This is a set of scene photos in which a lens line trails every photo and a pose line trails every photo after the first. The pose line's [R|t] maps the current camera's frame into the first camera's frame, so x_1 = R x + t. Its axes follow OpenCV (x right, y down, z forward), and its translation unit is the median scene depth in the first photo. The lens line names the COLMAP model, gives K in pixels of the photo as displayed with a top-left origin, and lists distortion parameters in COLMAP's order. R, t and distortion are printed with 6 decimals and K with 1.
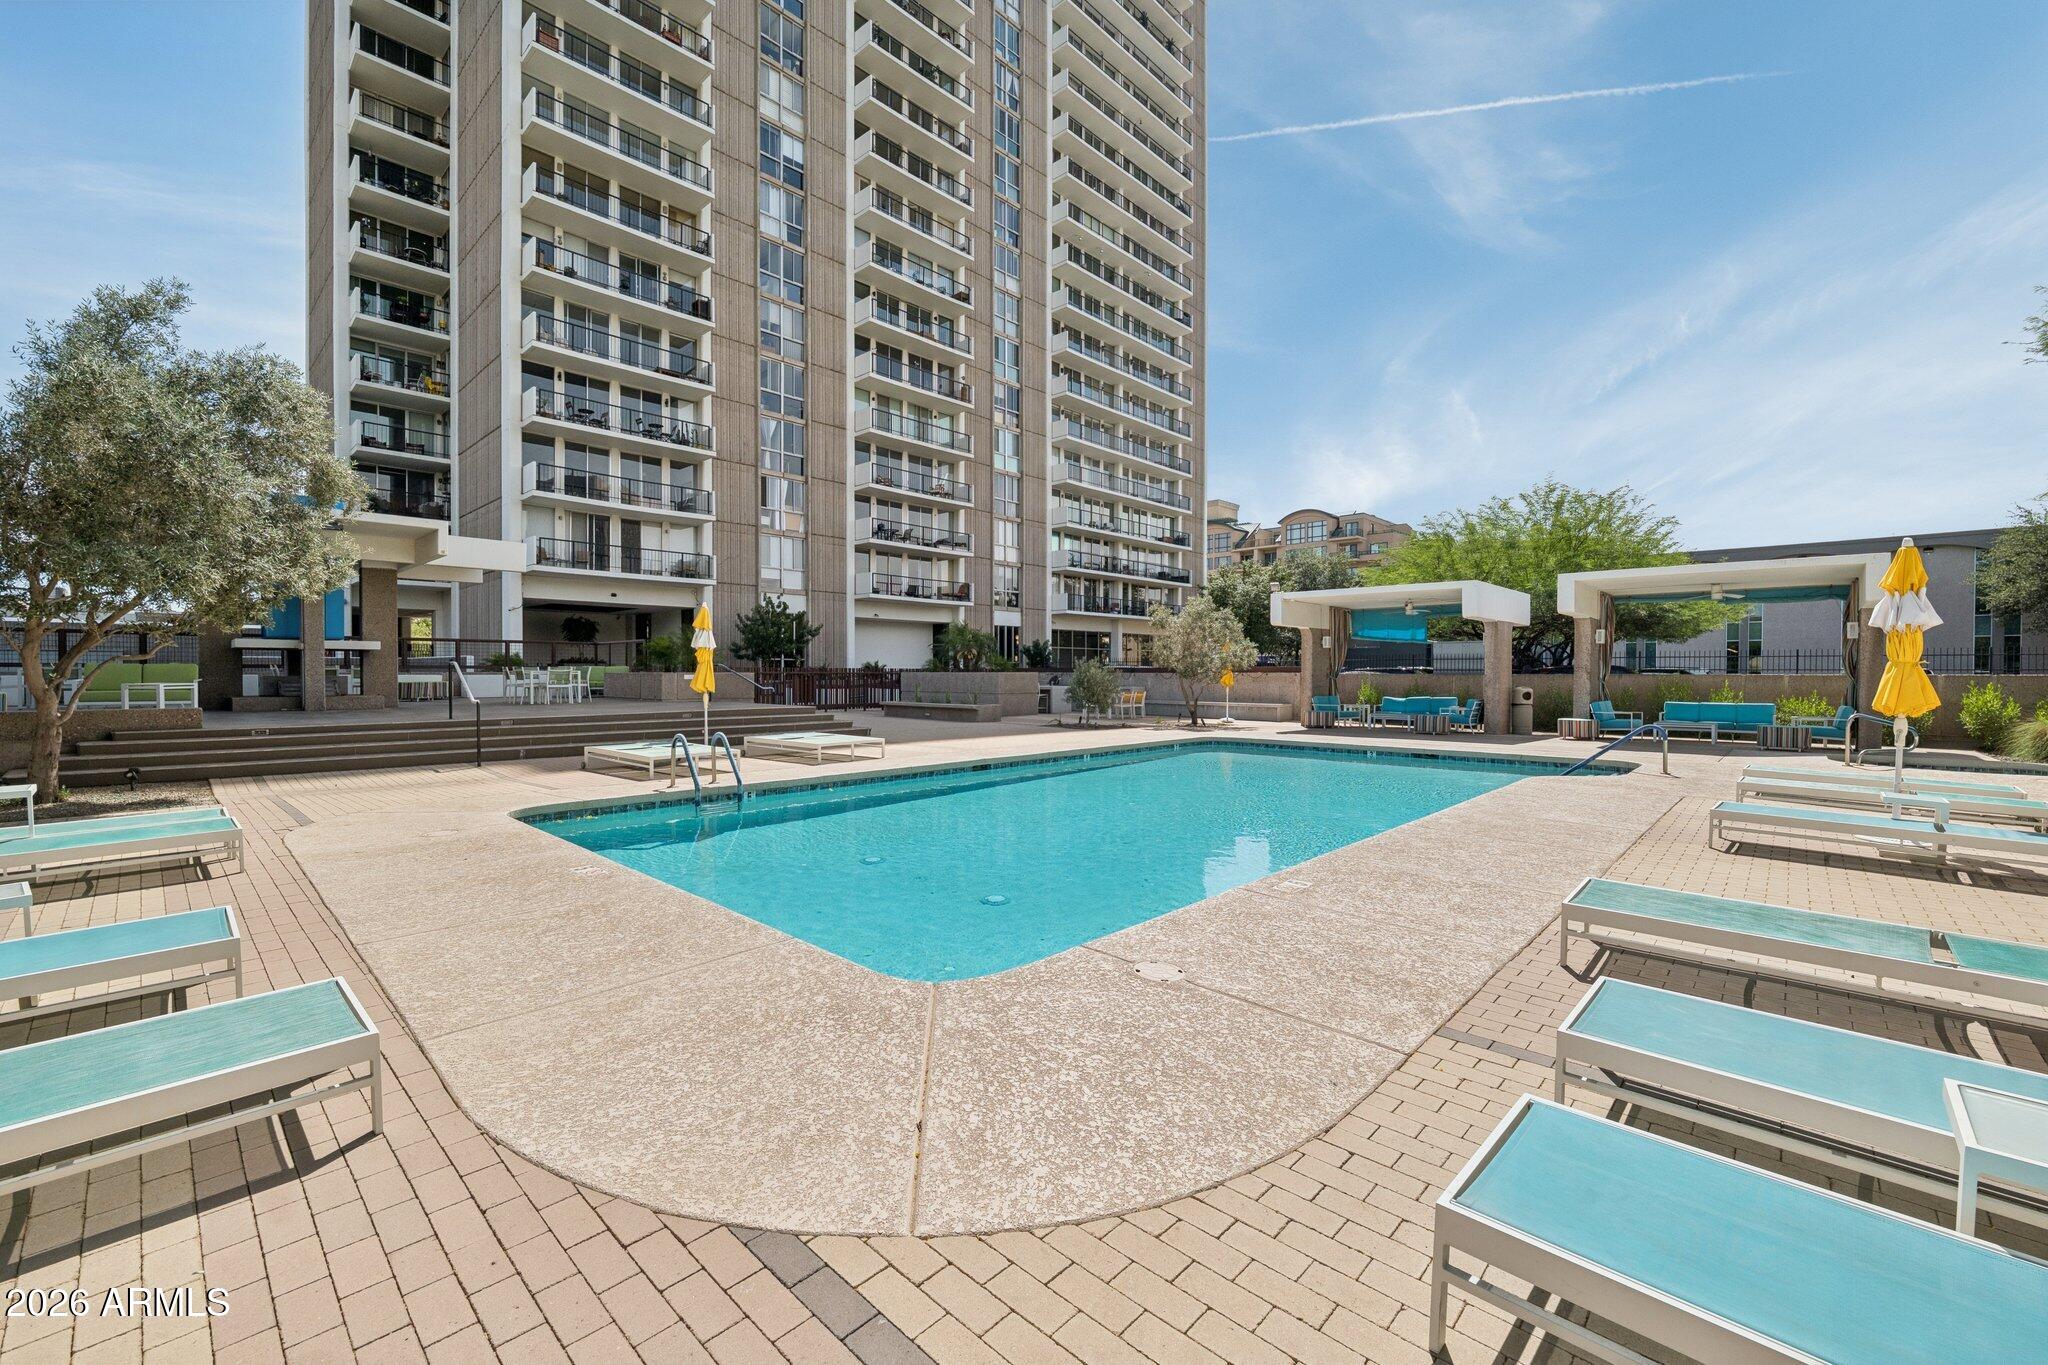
lens RADIAL K [[849.9, 0, 1026.2], [0, 849.9, 681.4], [0, 0, 1]] dist [-0.010108, -0.000711]
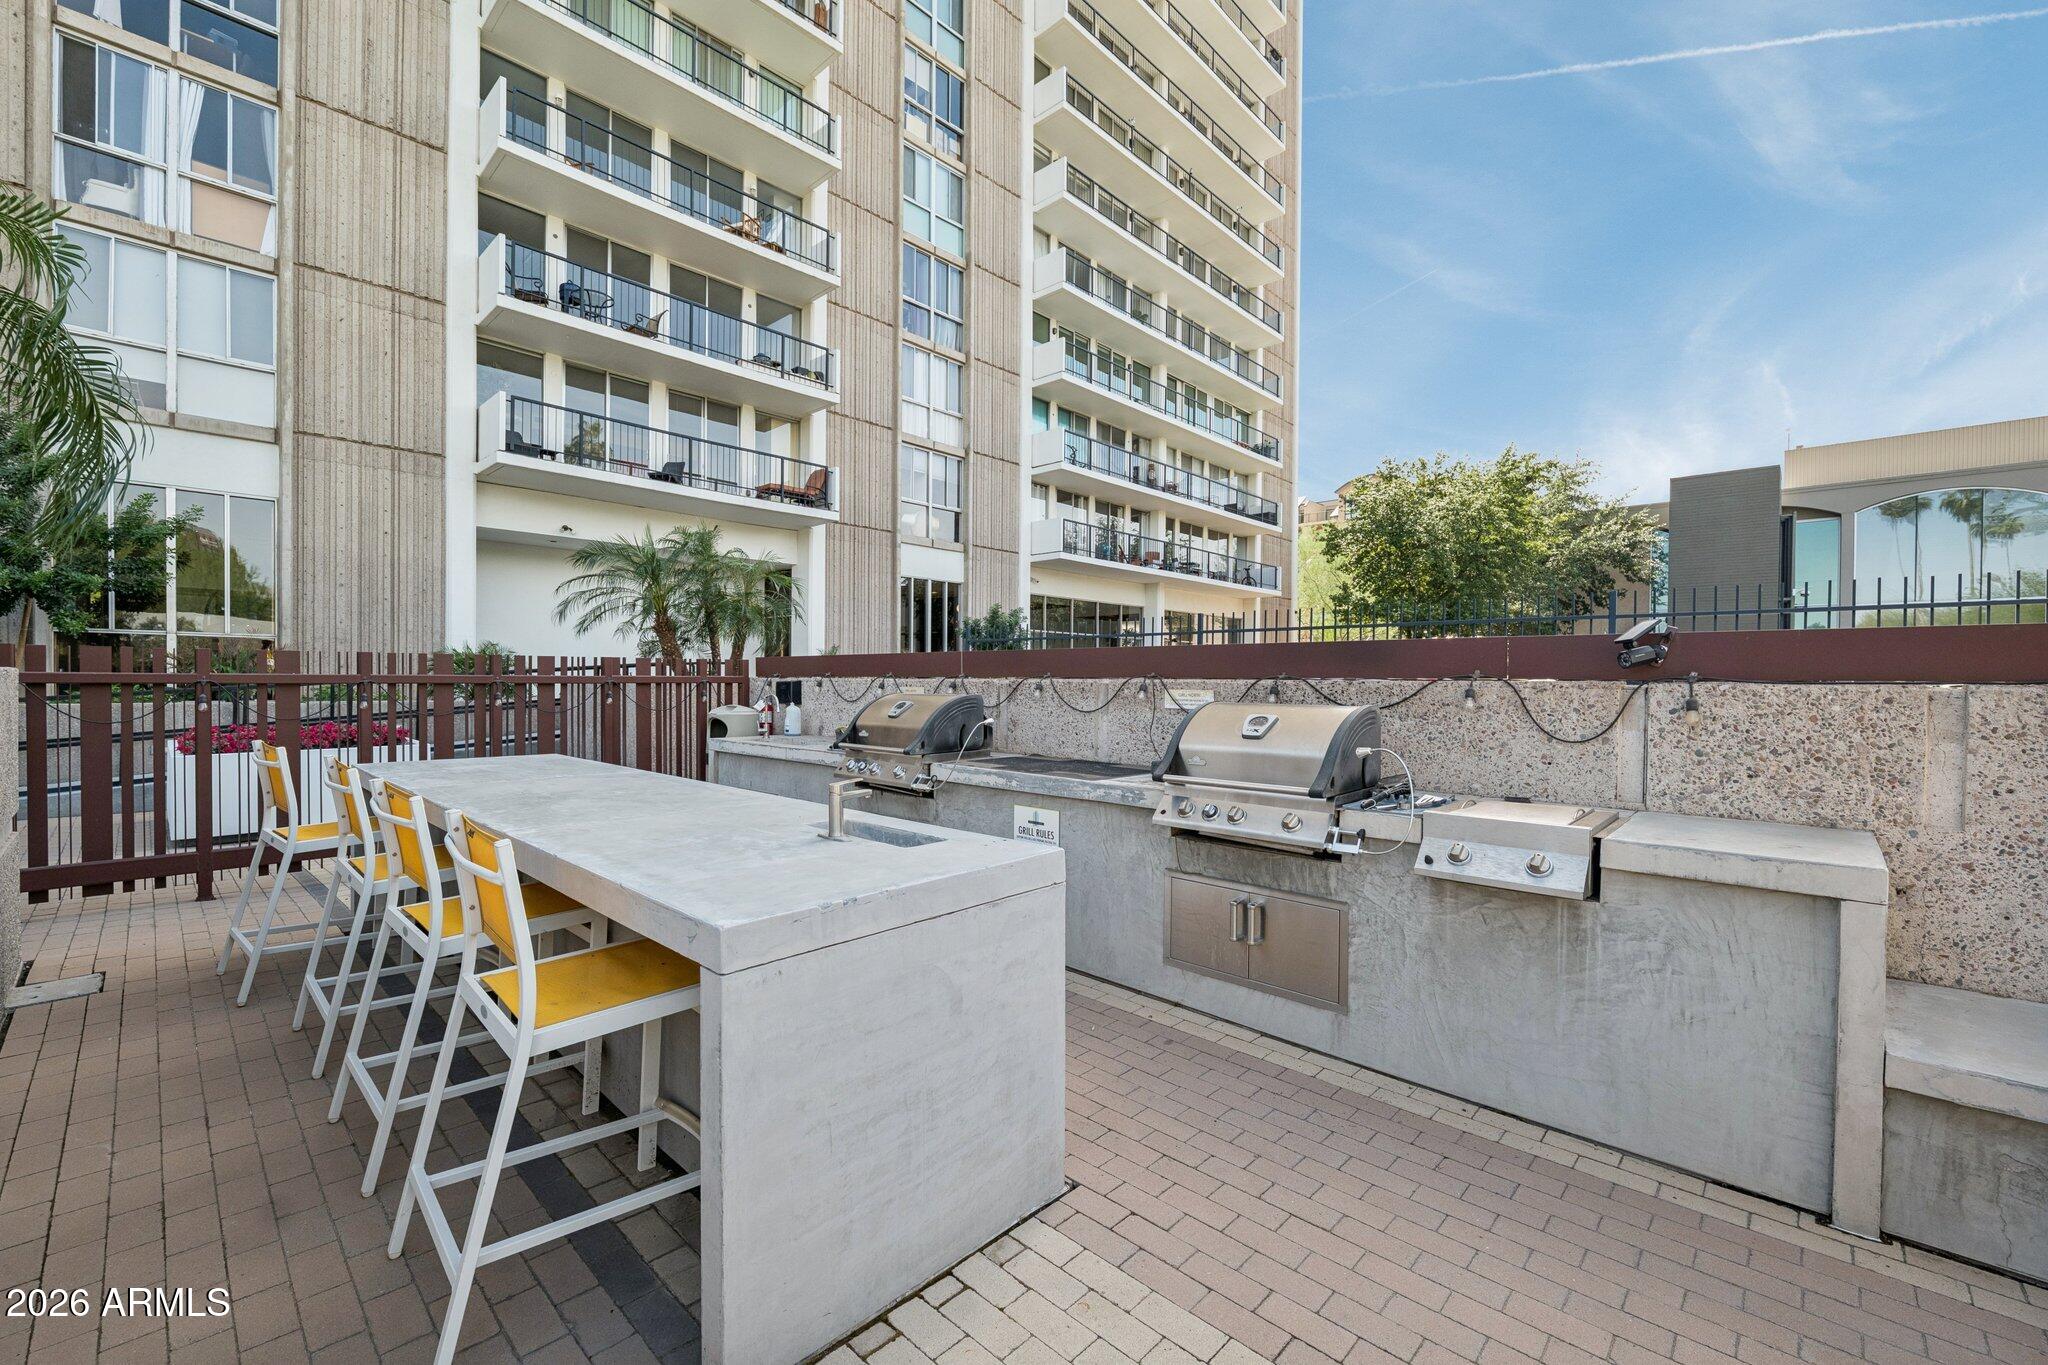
lens RADIAL K [[849.9, 0, 1018.6], [0, 849.9, 686.8], [0, 0, 1]] dist [-0.010108, -0.000711]
pose [[0.999960, 0.005601, -0.006954, 0.030650], [-0.005624, 0.999979, -0.003255, -0.005275], [0.006936, 0.003294, 0.999971, 0.574412]]
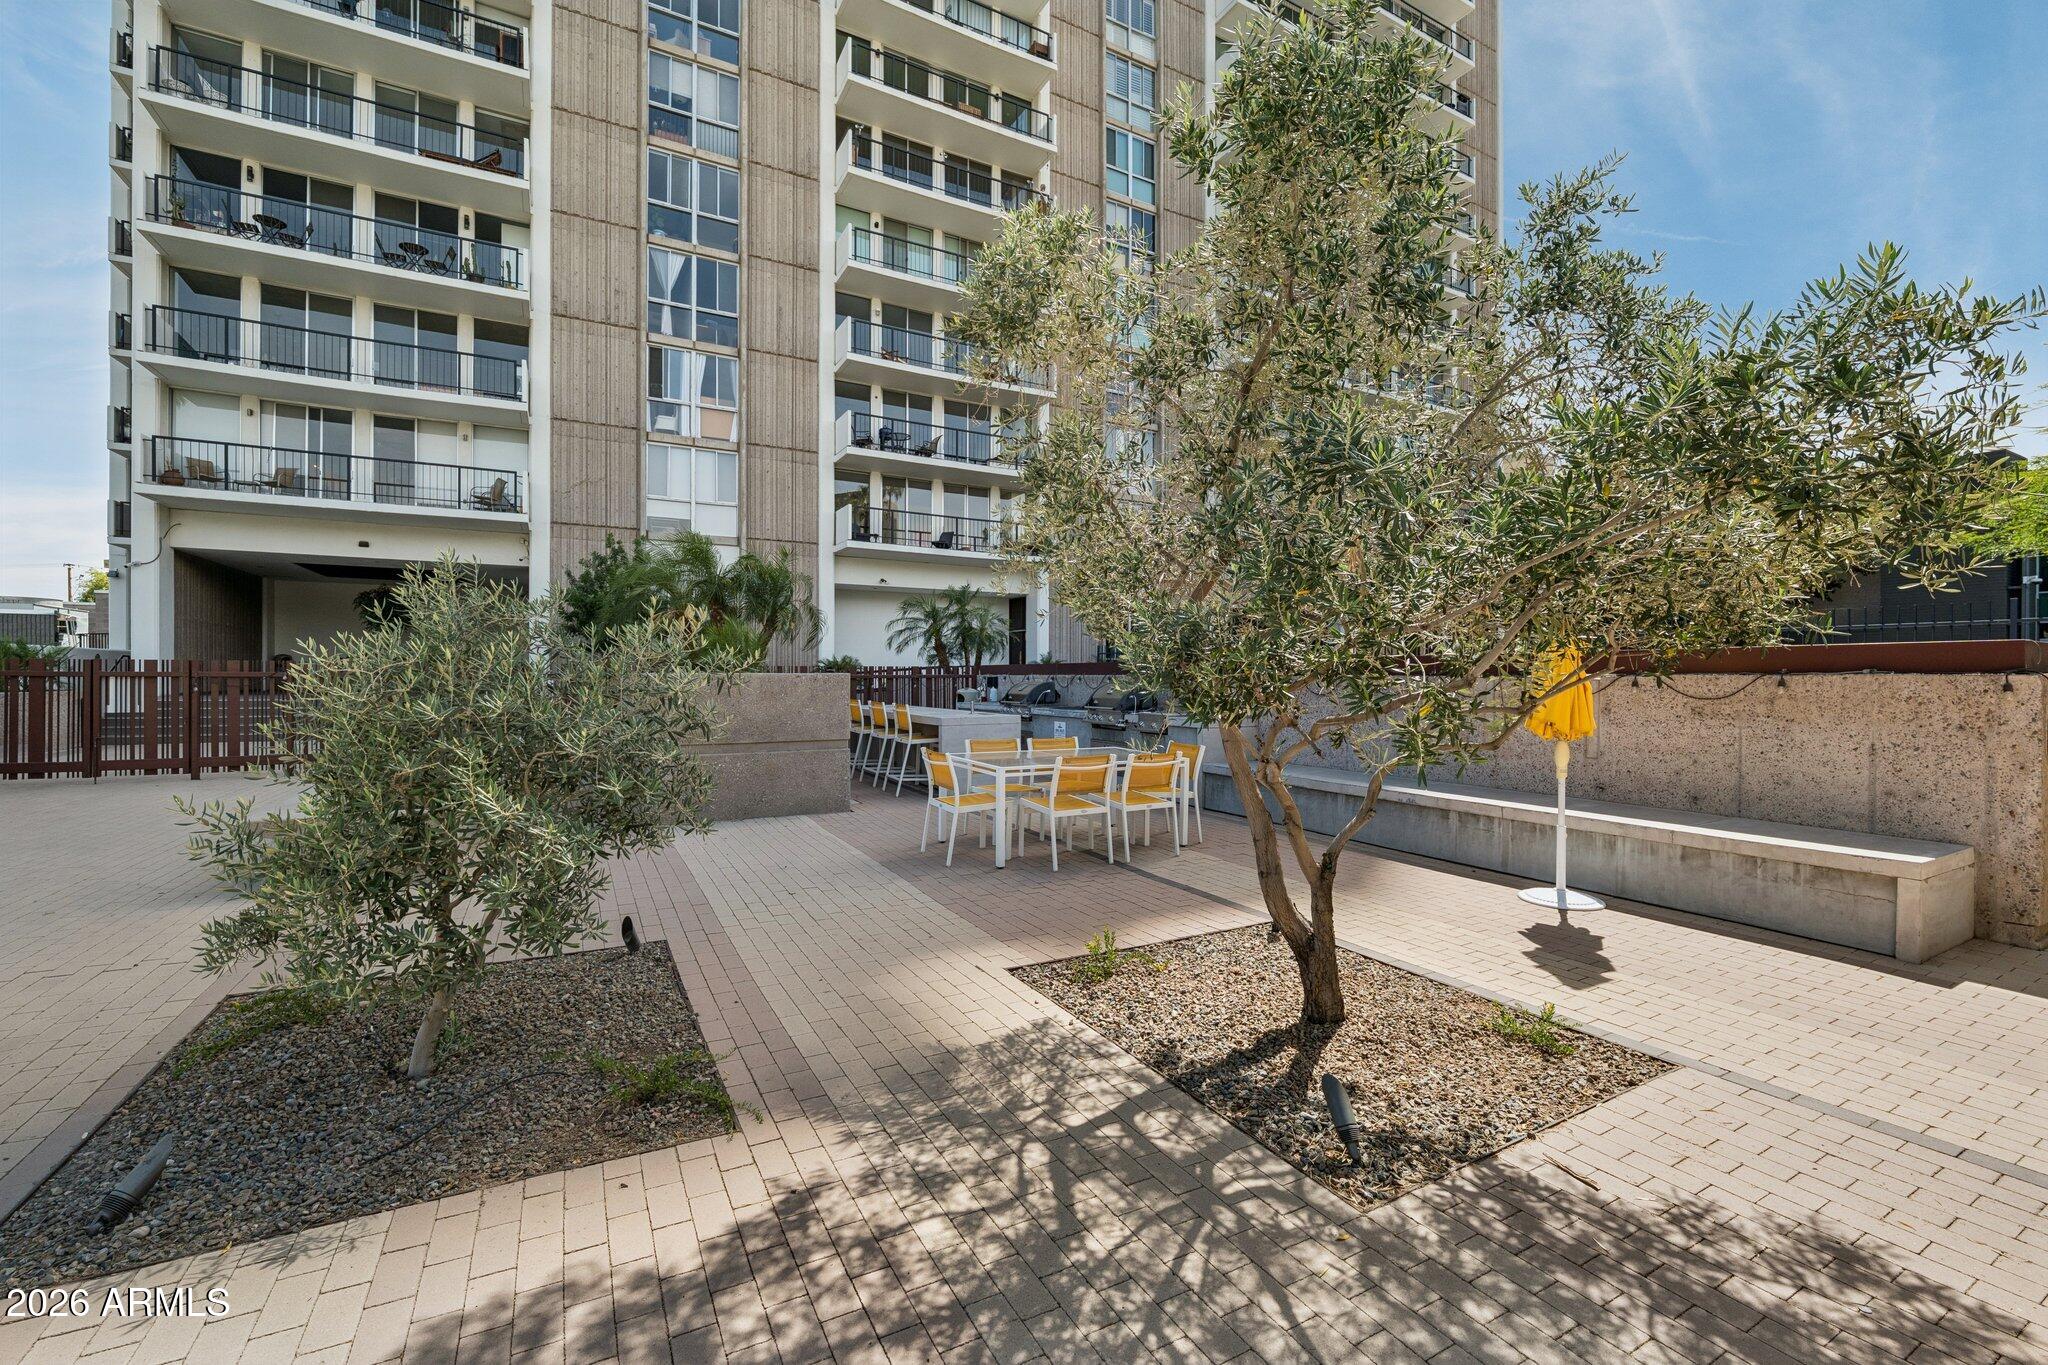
lens RADIAL K [[849.9, 0, 1015.0], [0, 849.9, 678.8], [0, 0, 1]] dist [-0.010108, -0.000711]
pose [[0.949067, 0.001549, -0.315072, 0.097617], [-0.004665, 0.999947, -0.009135, -0.002937], [0.315041, 0.010140, 0.949024, 0.423985]]
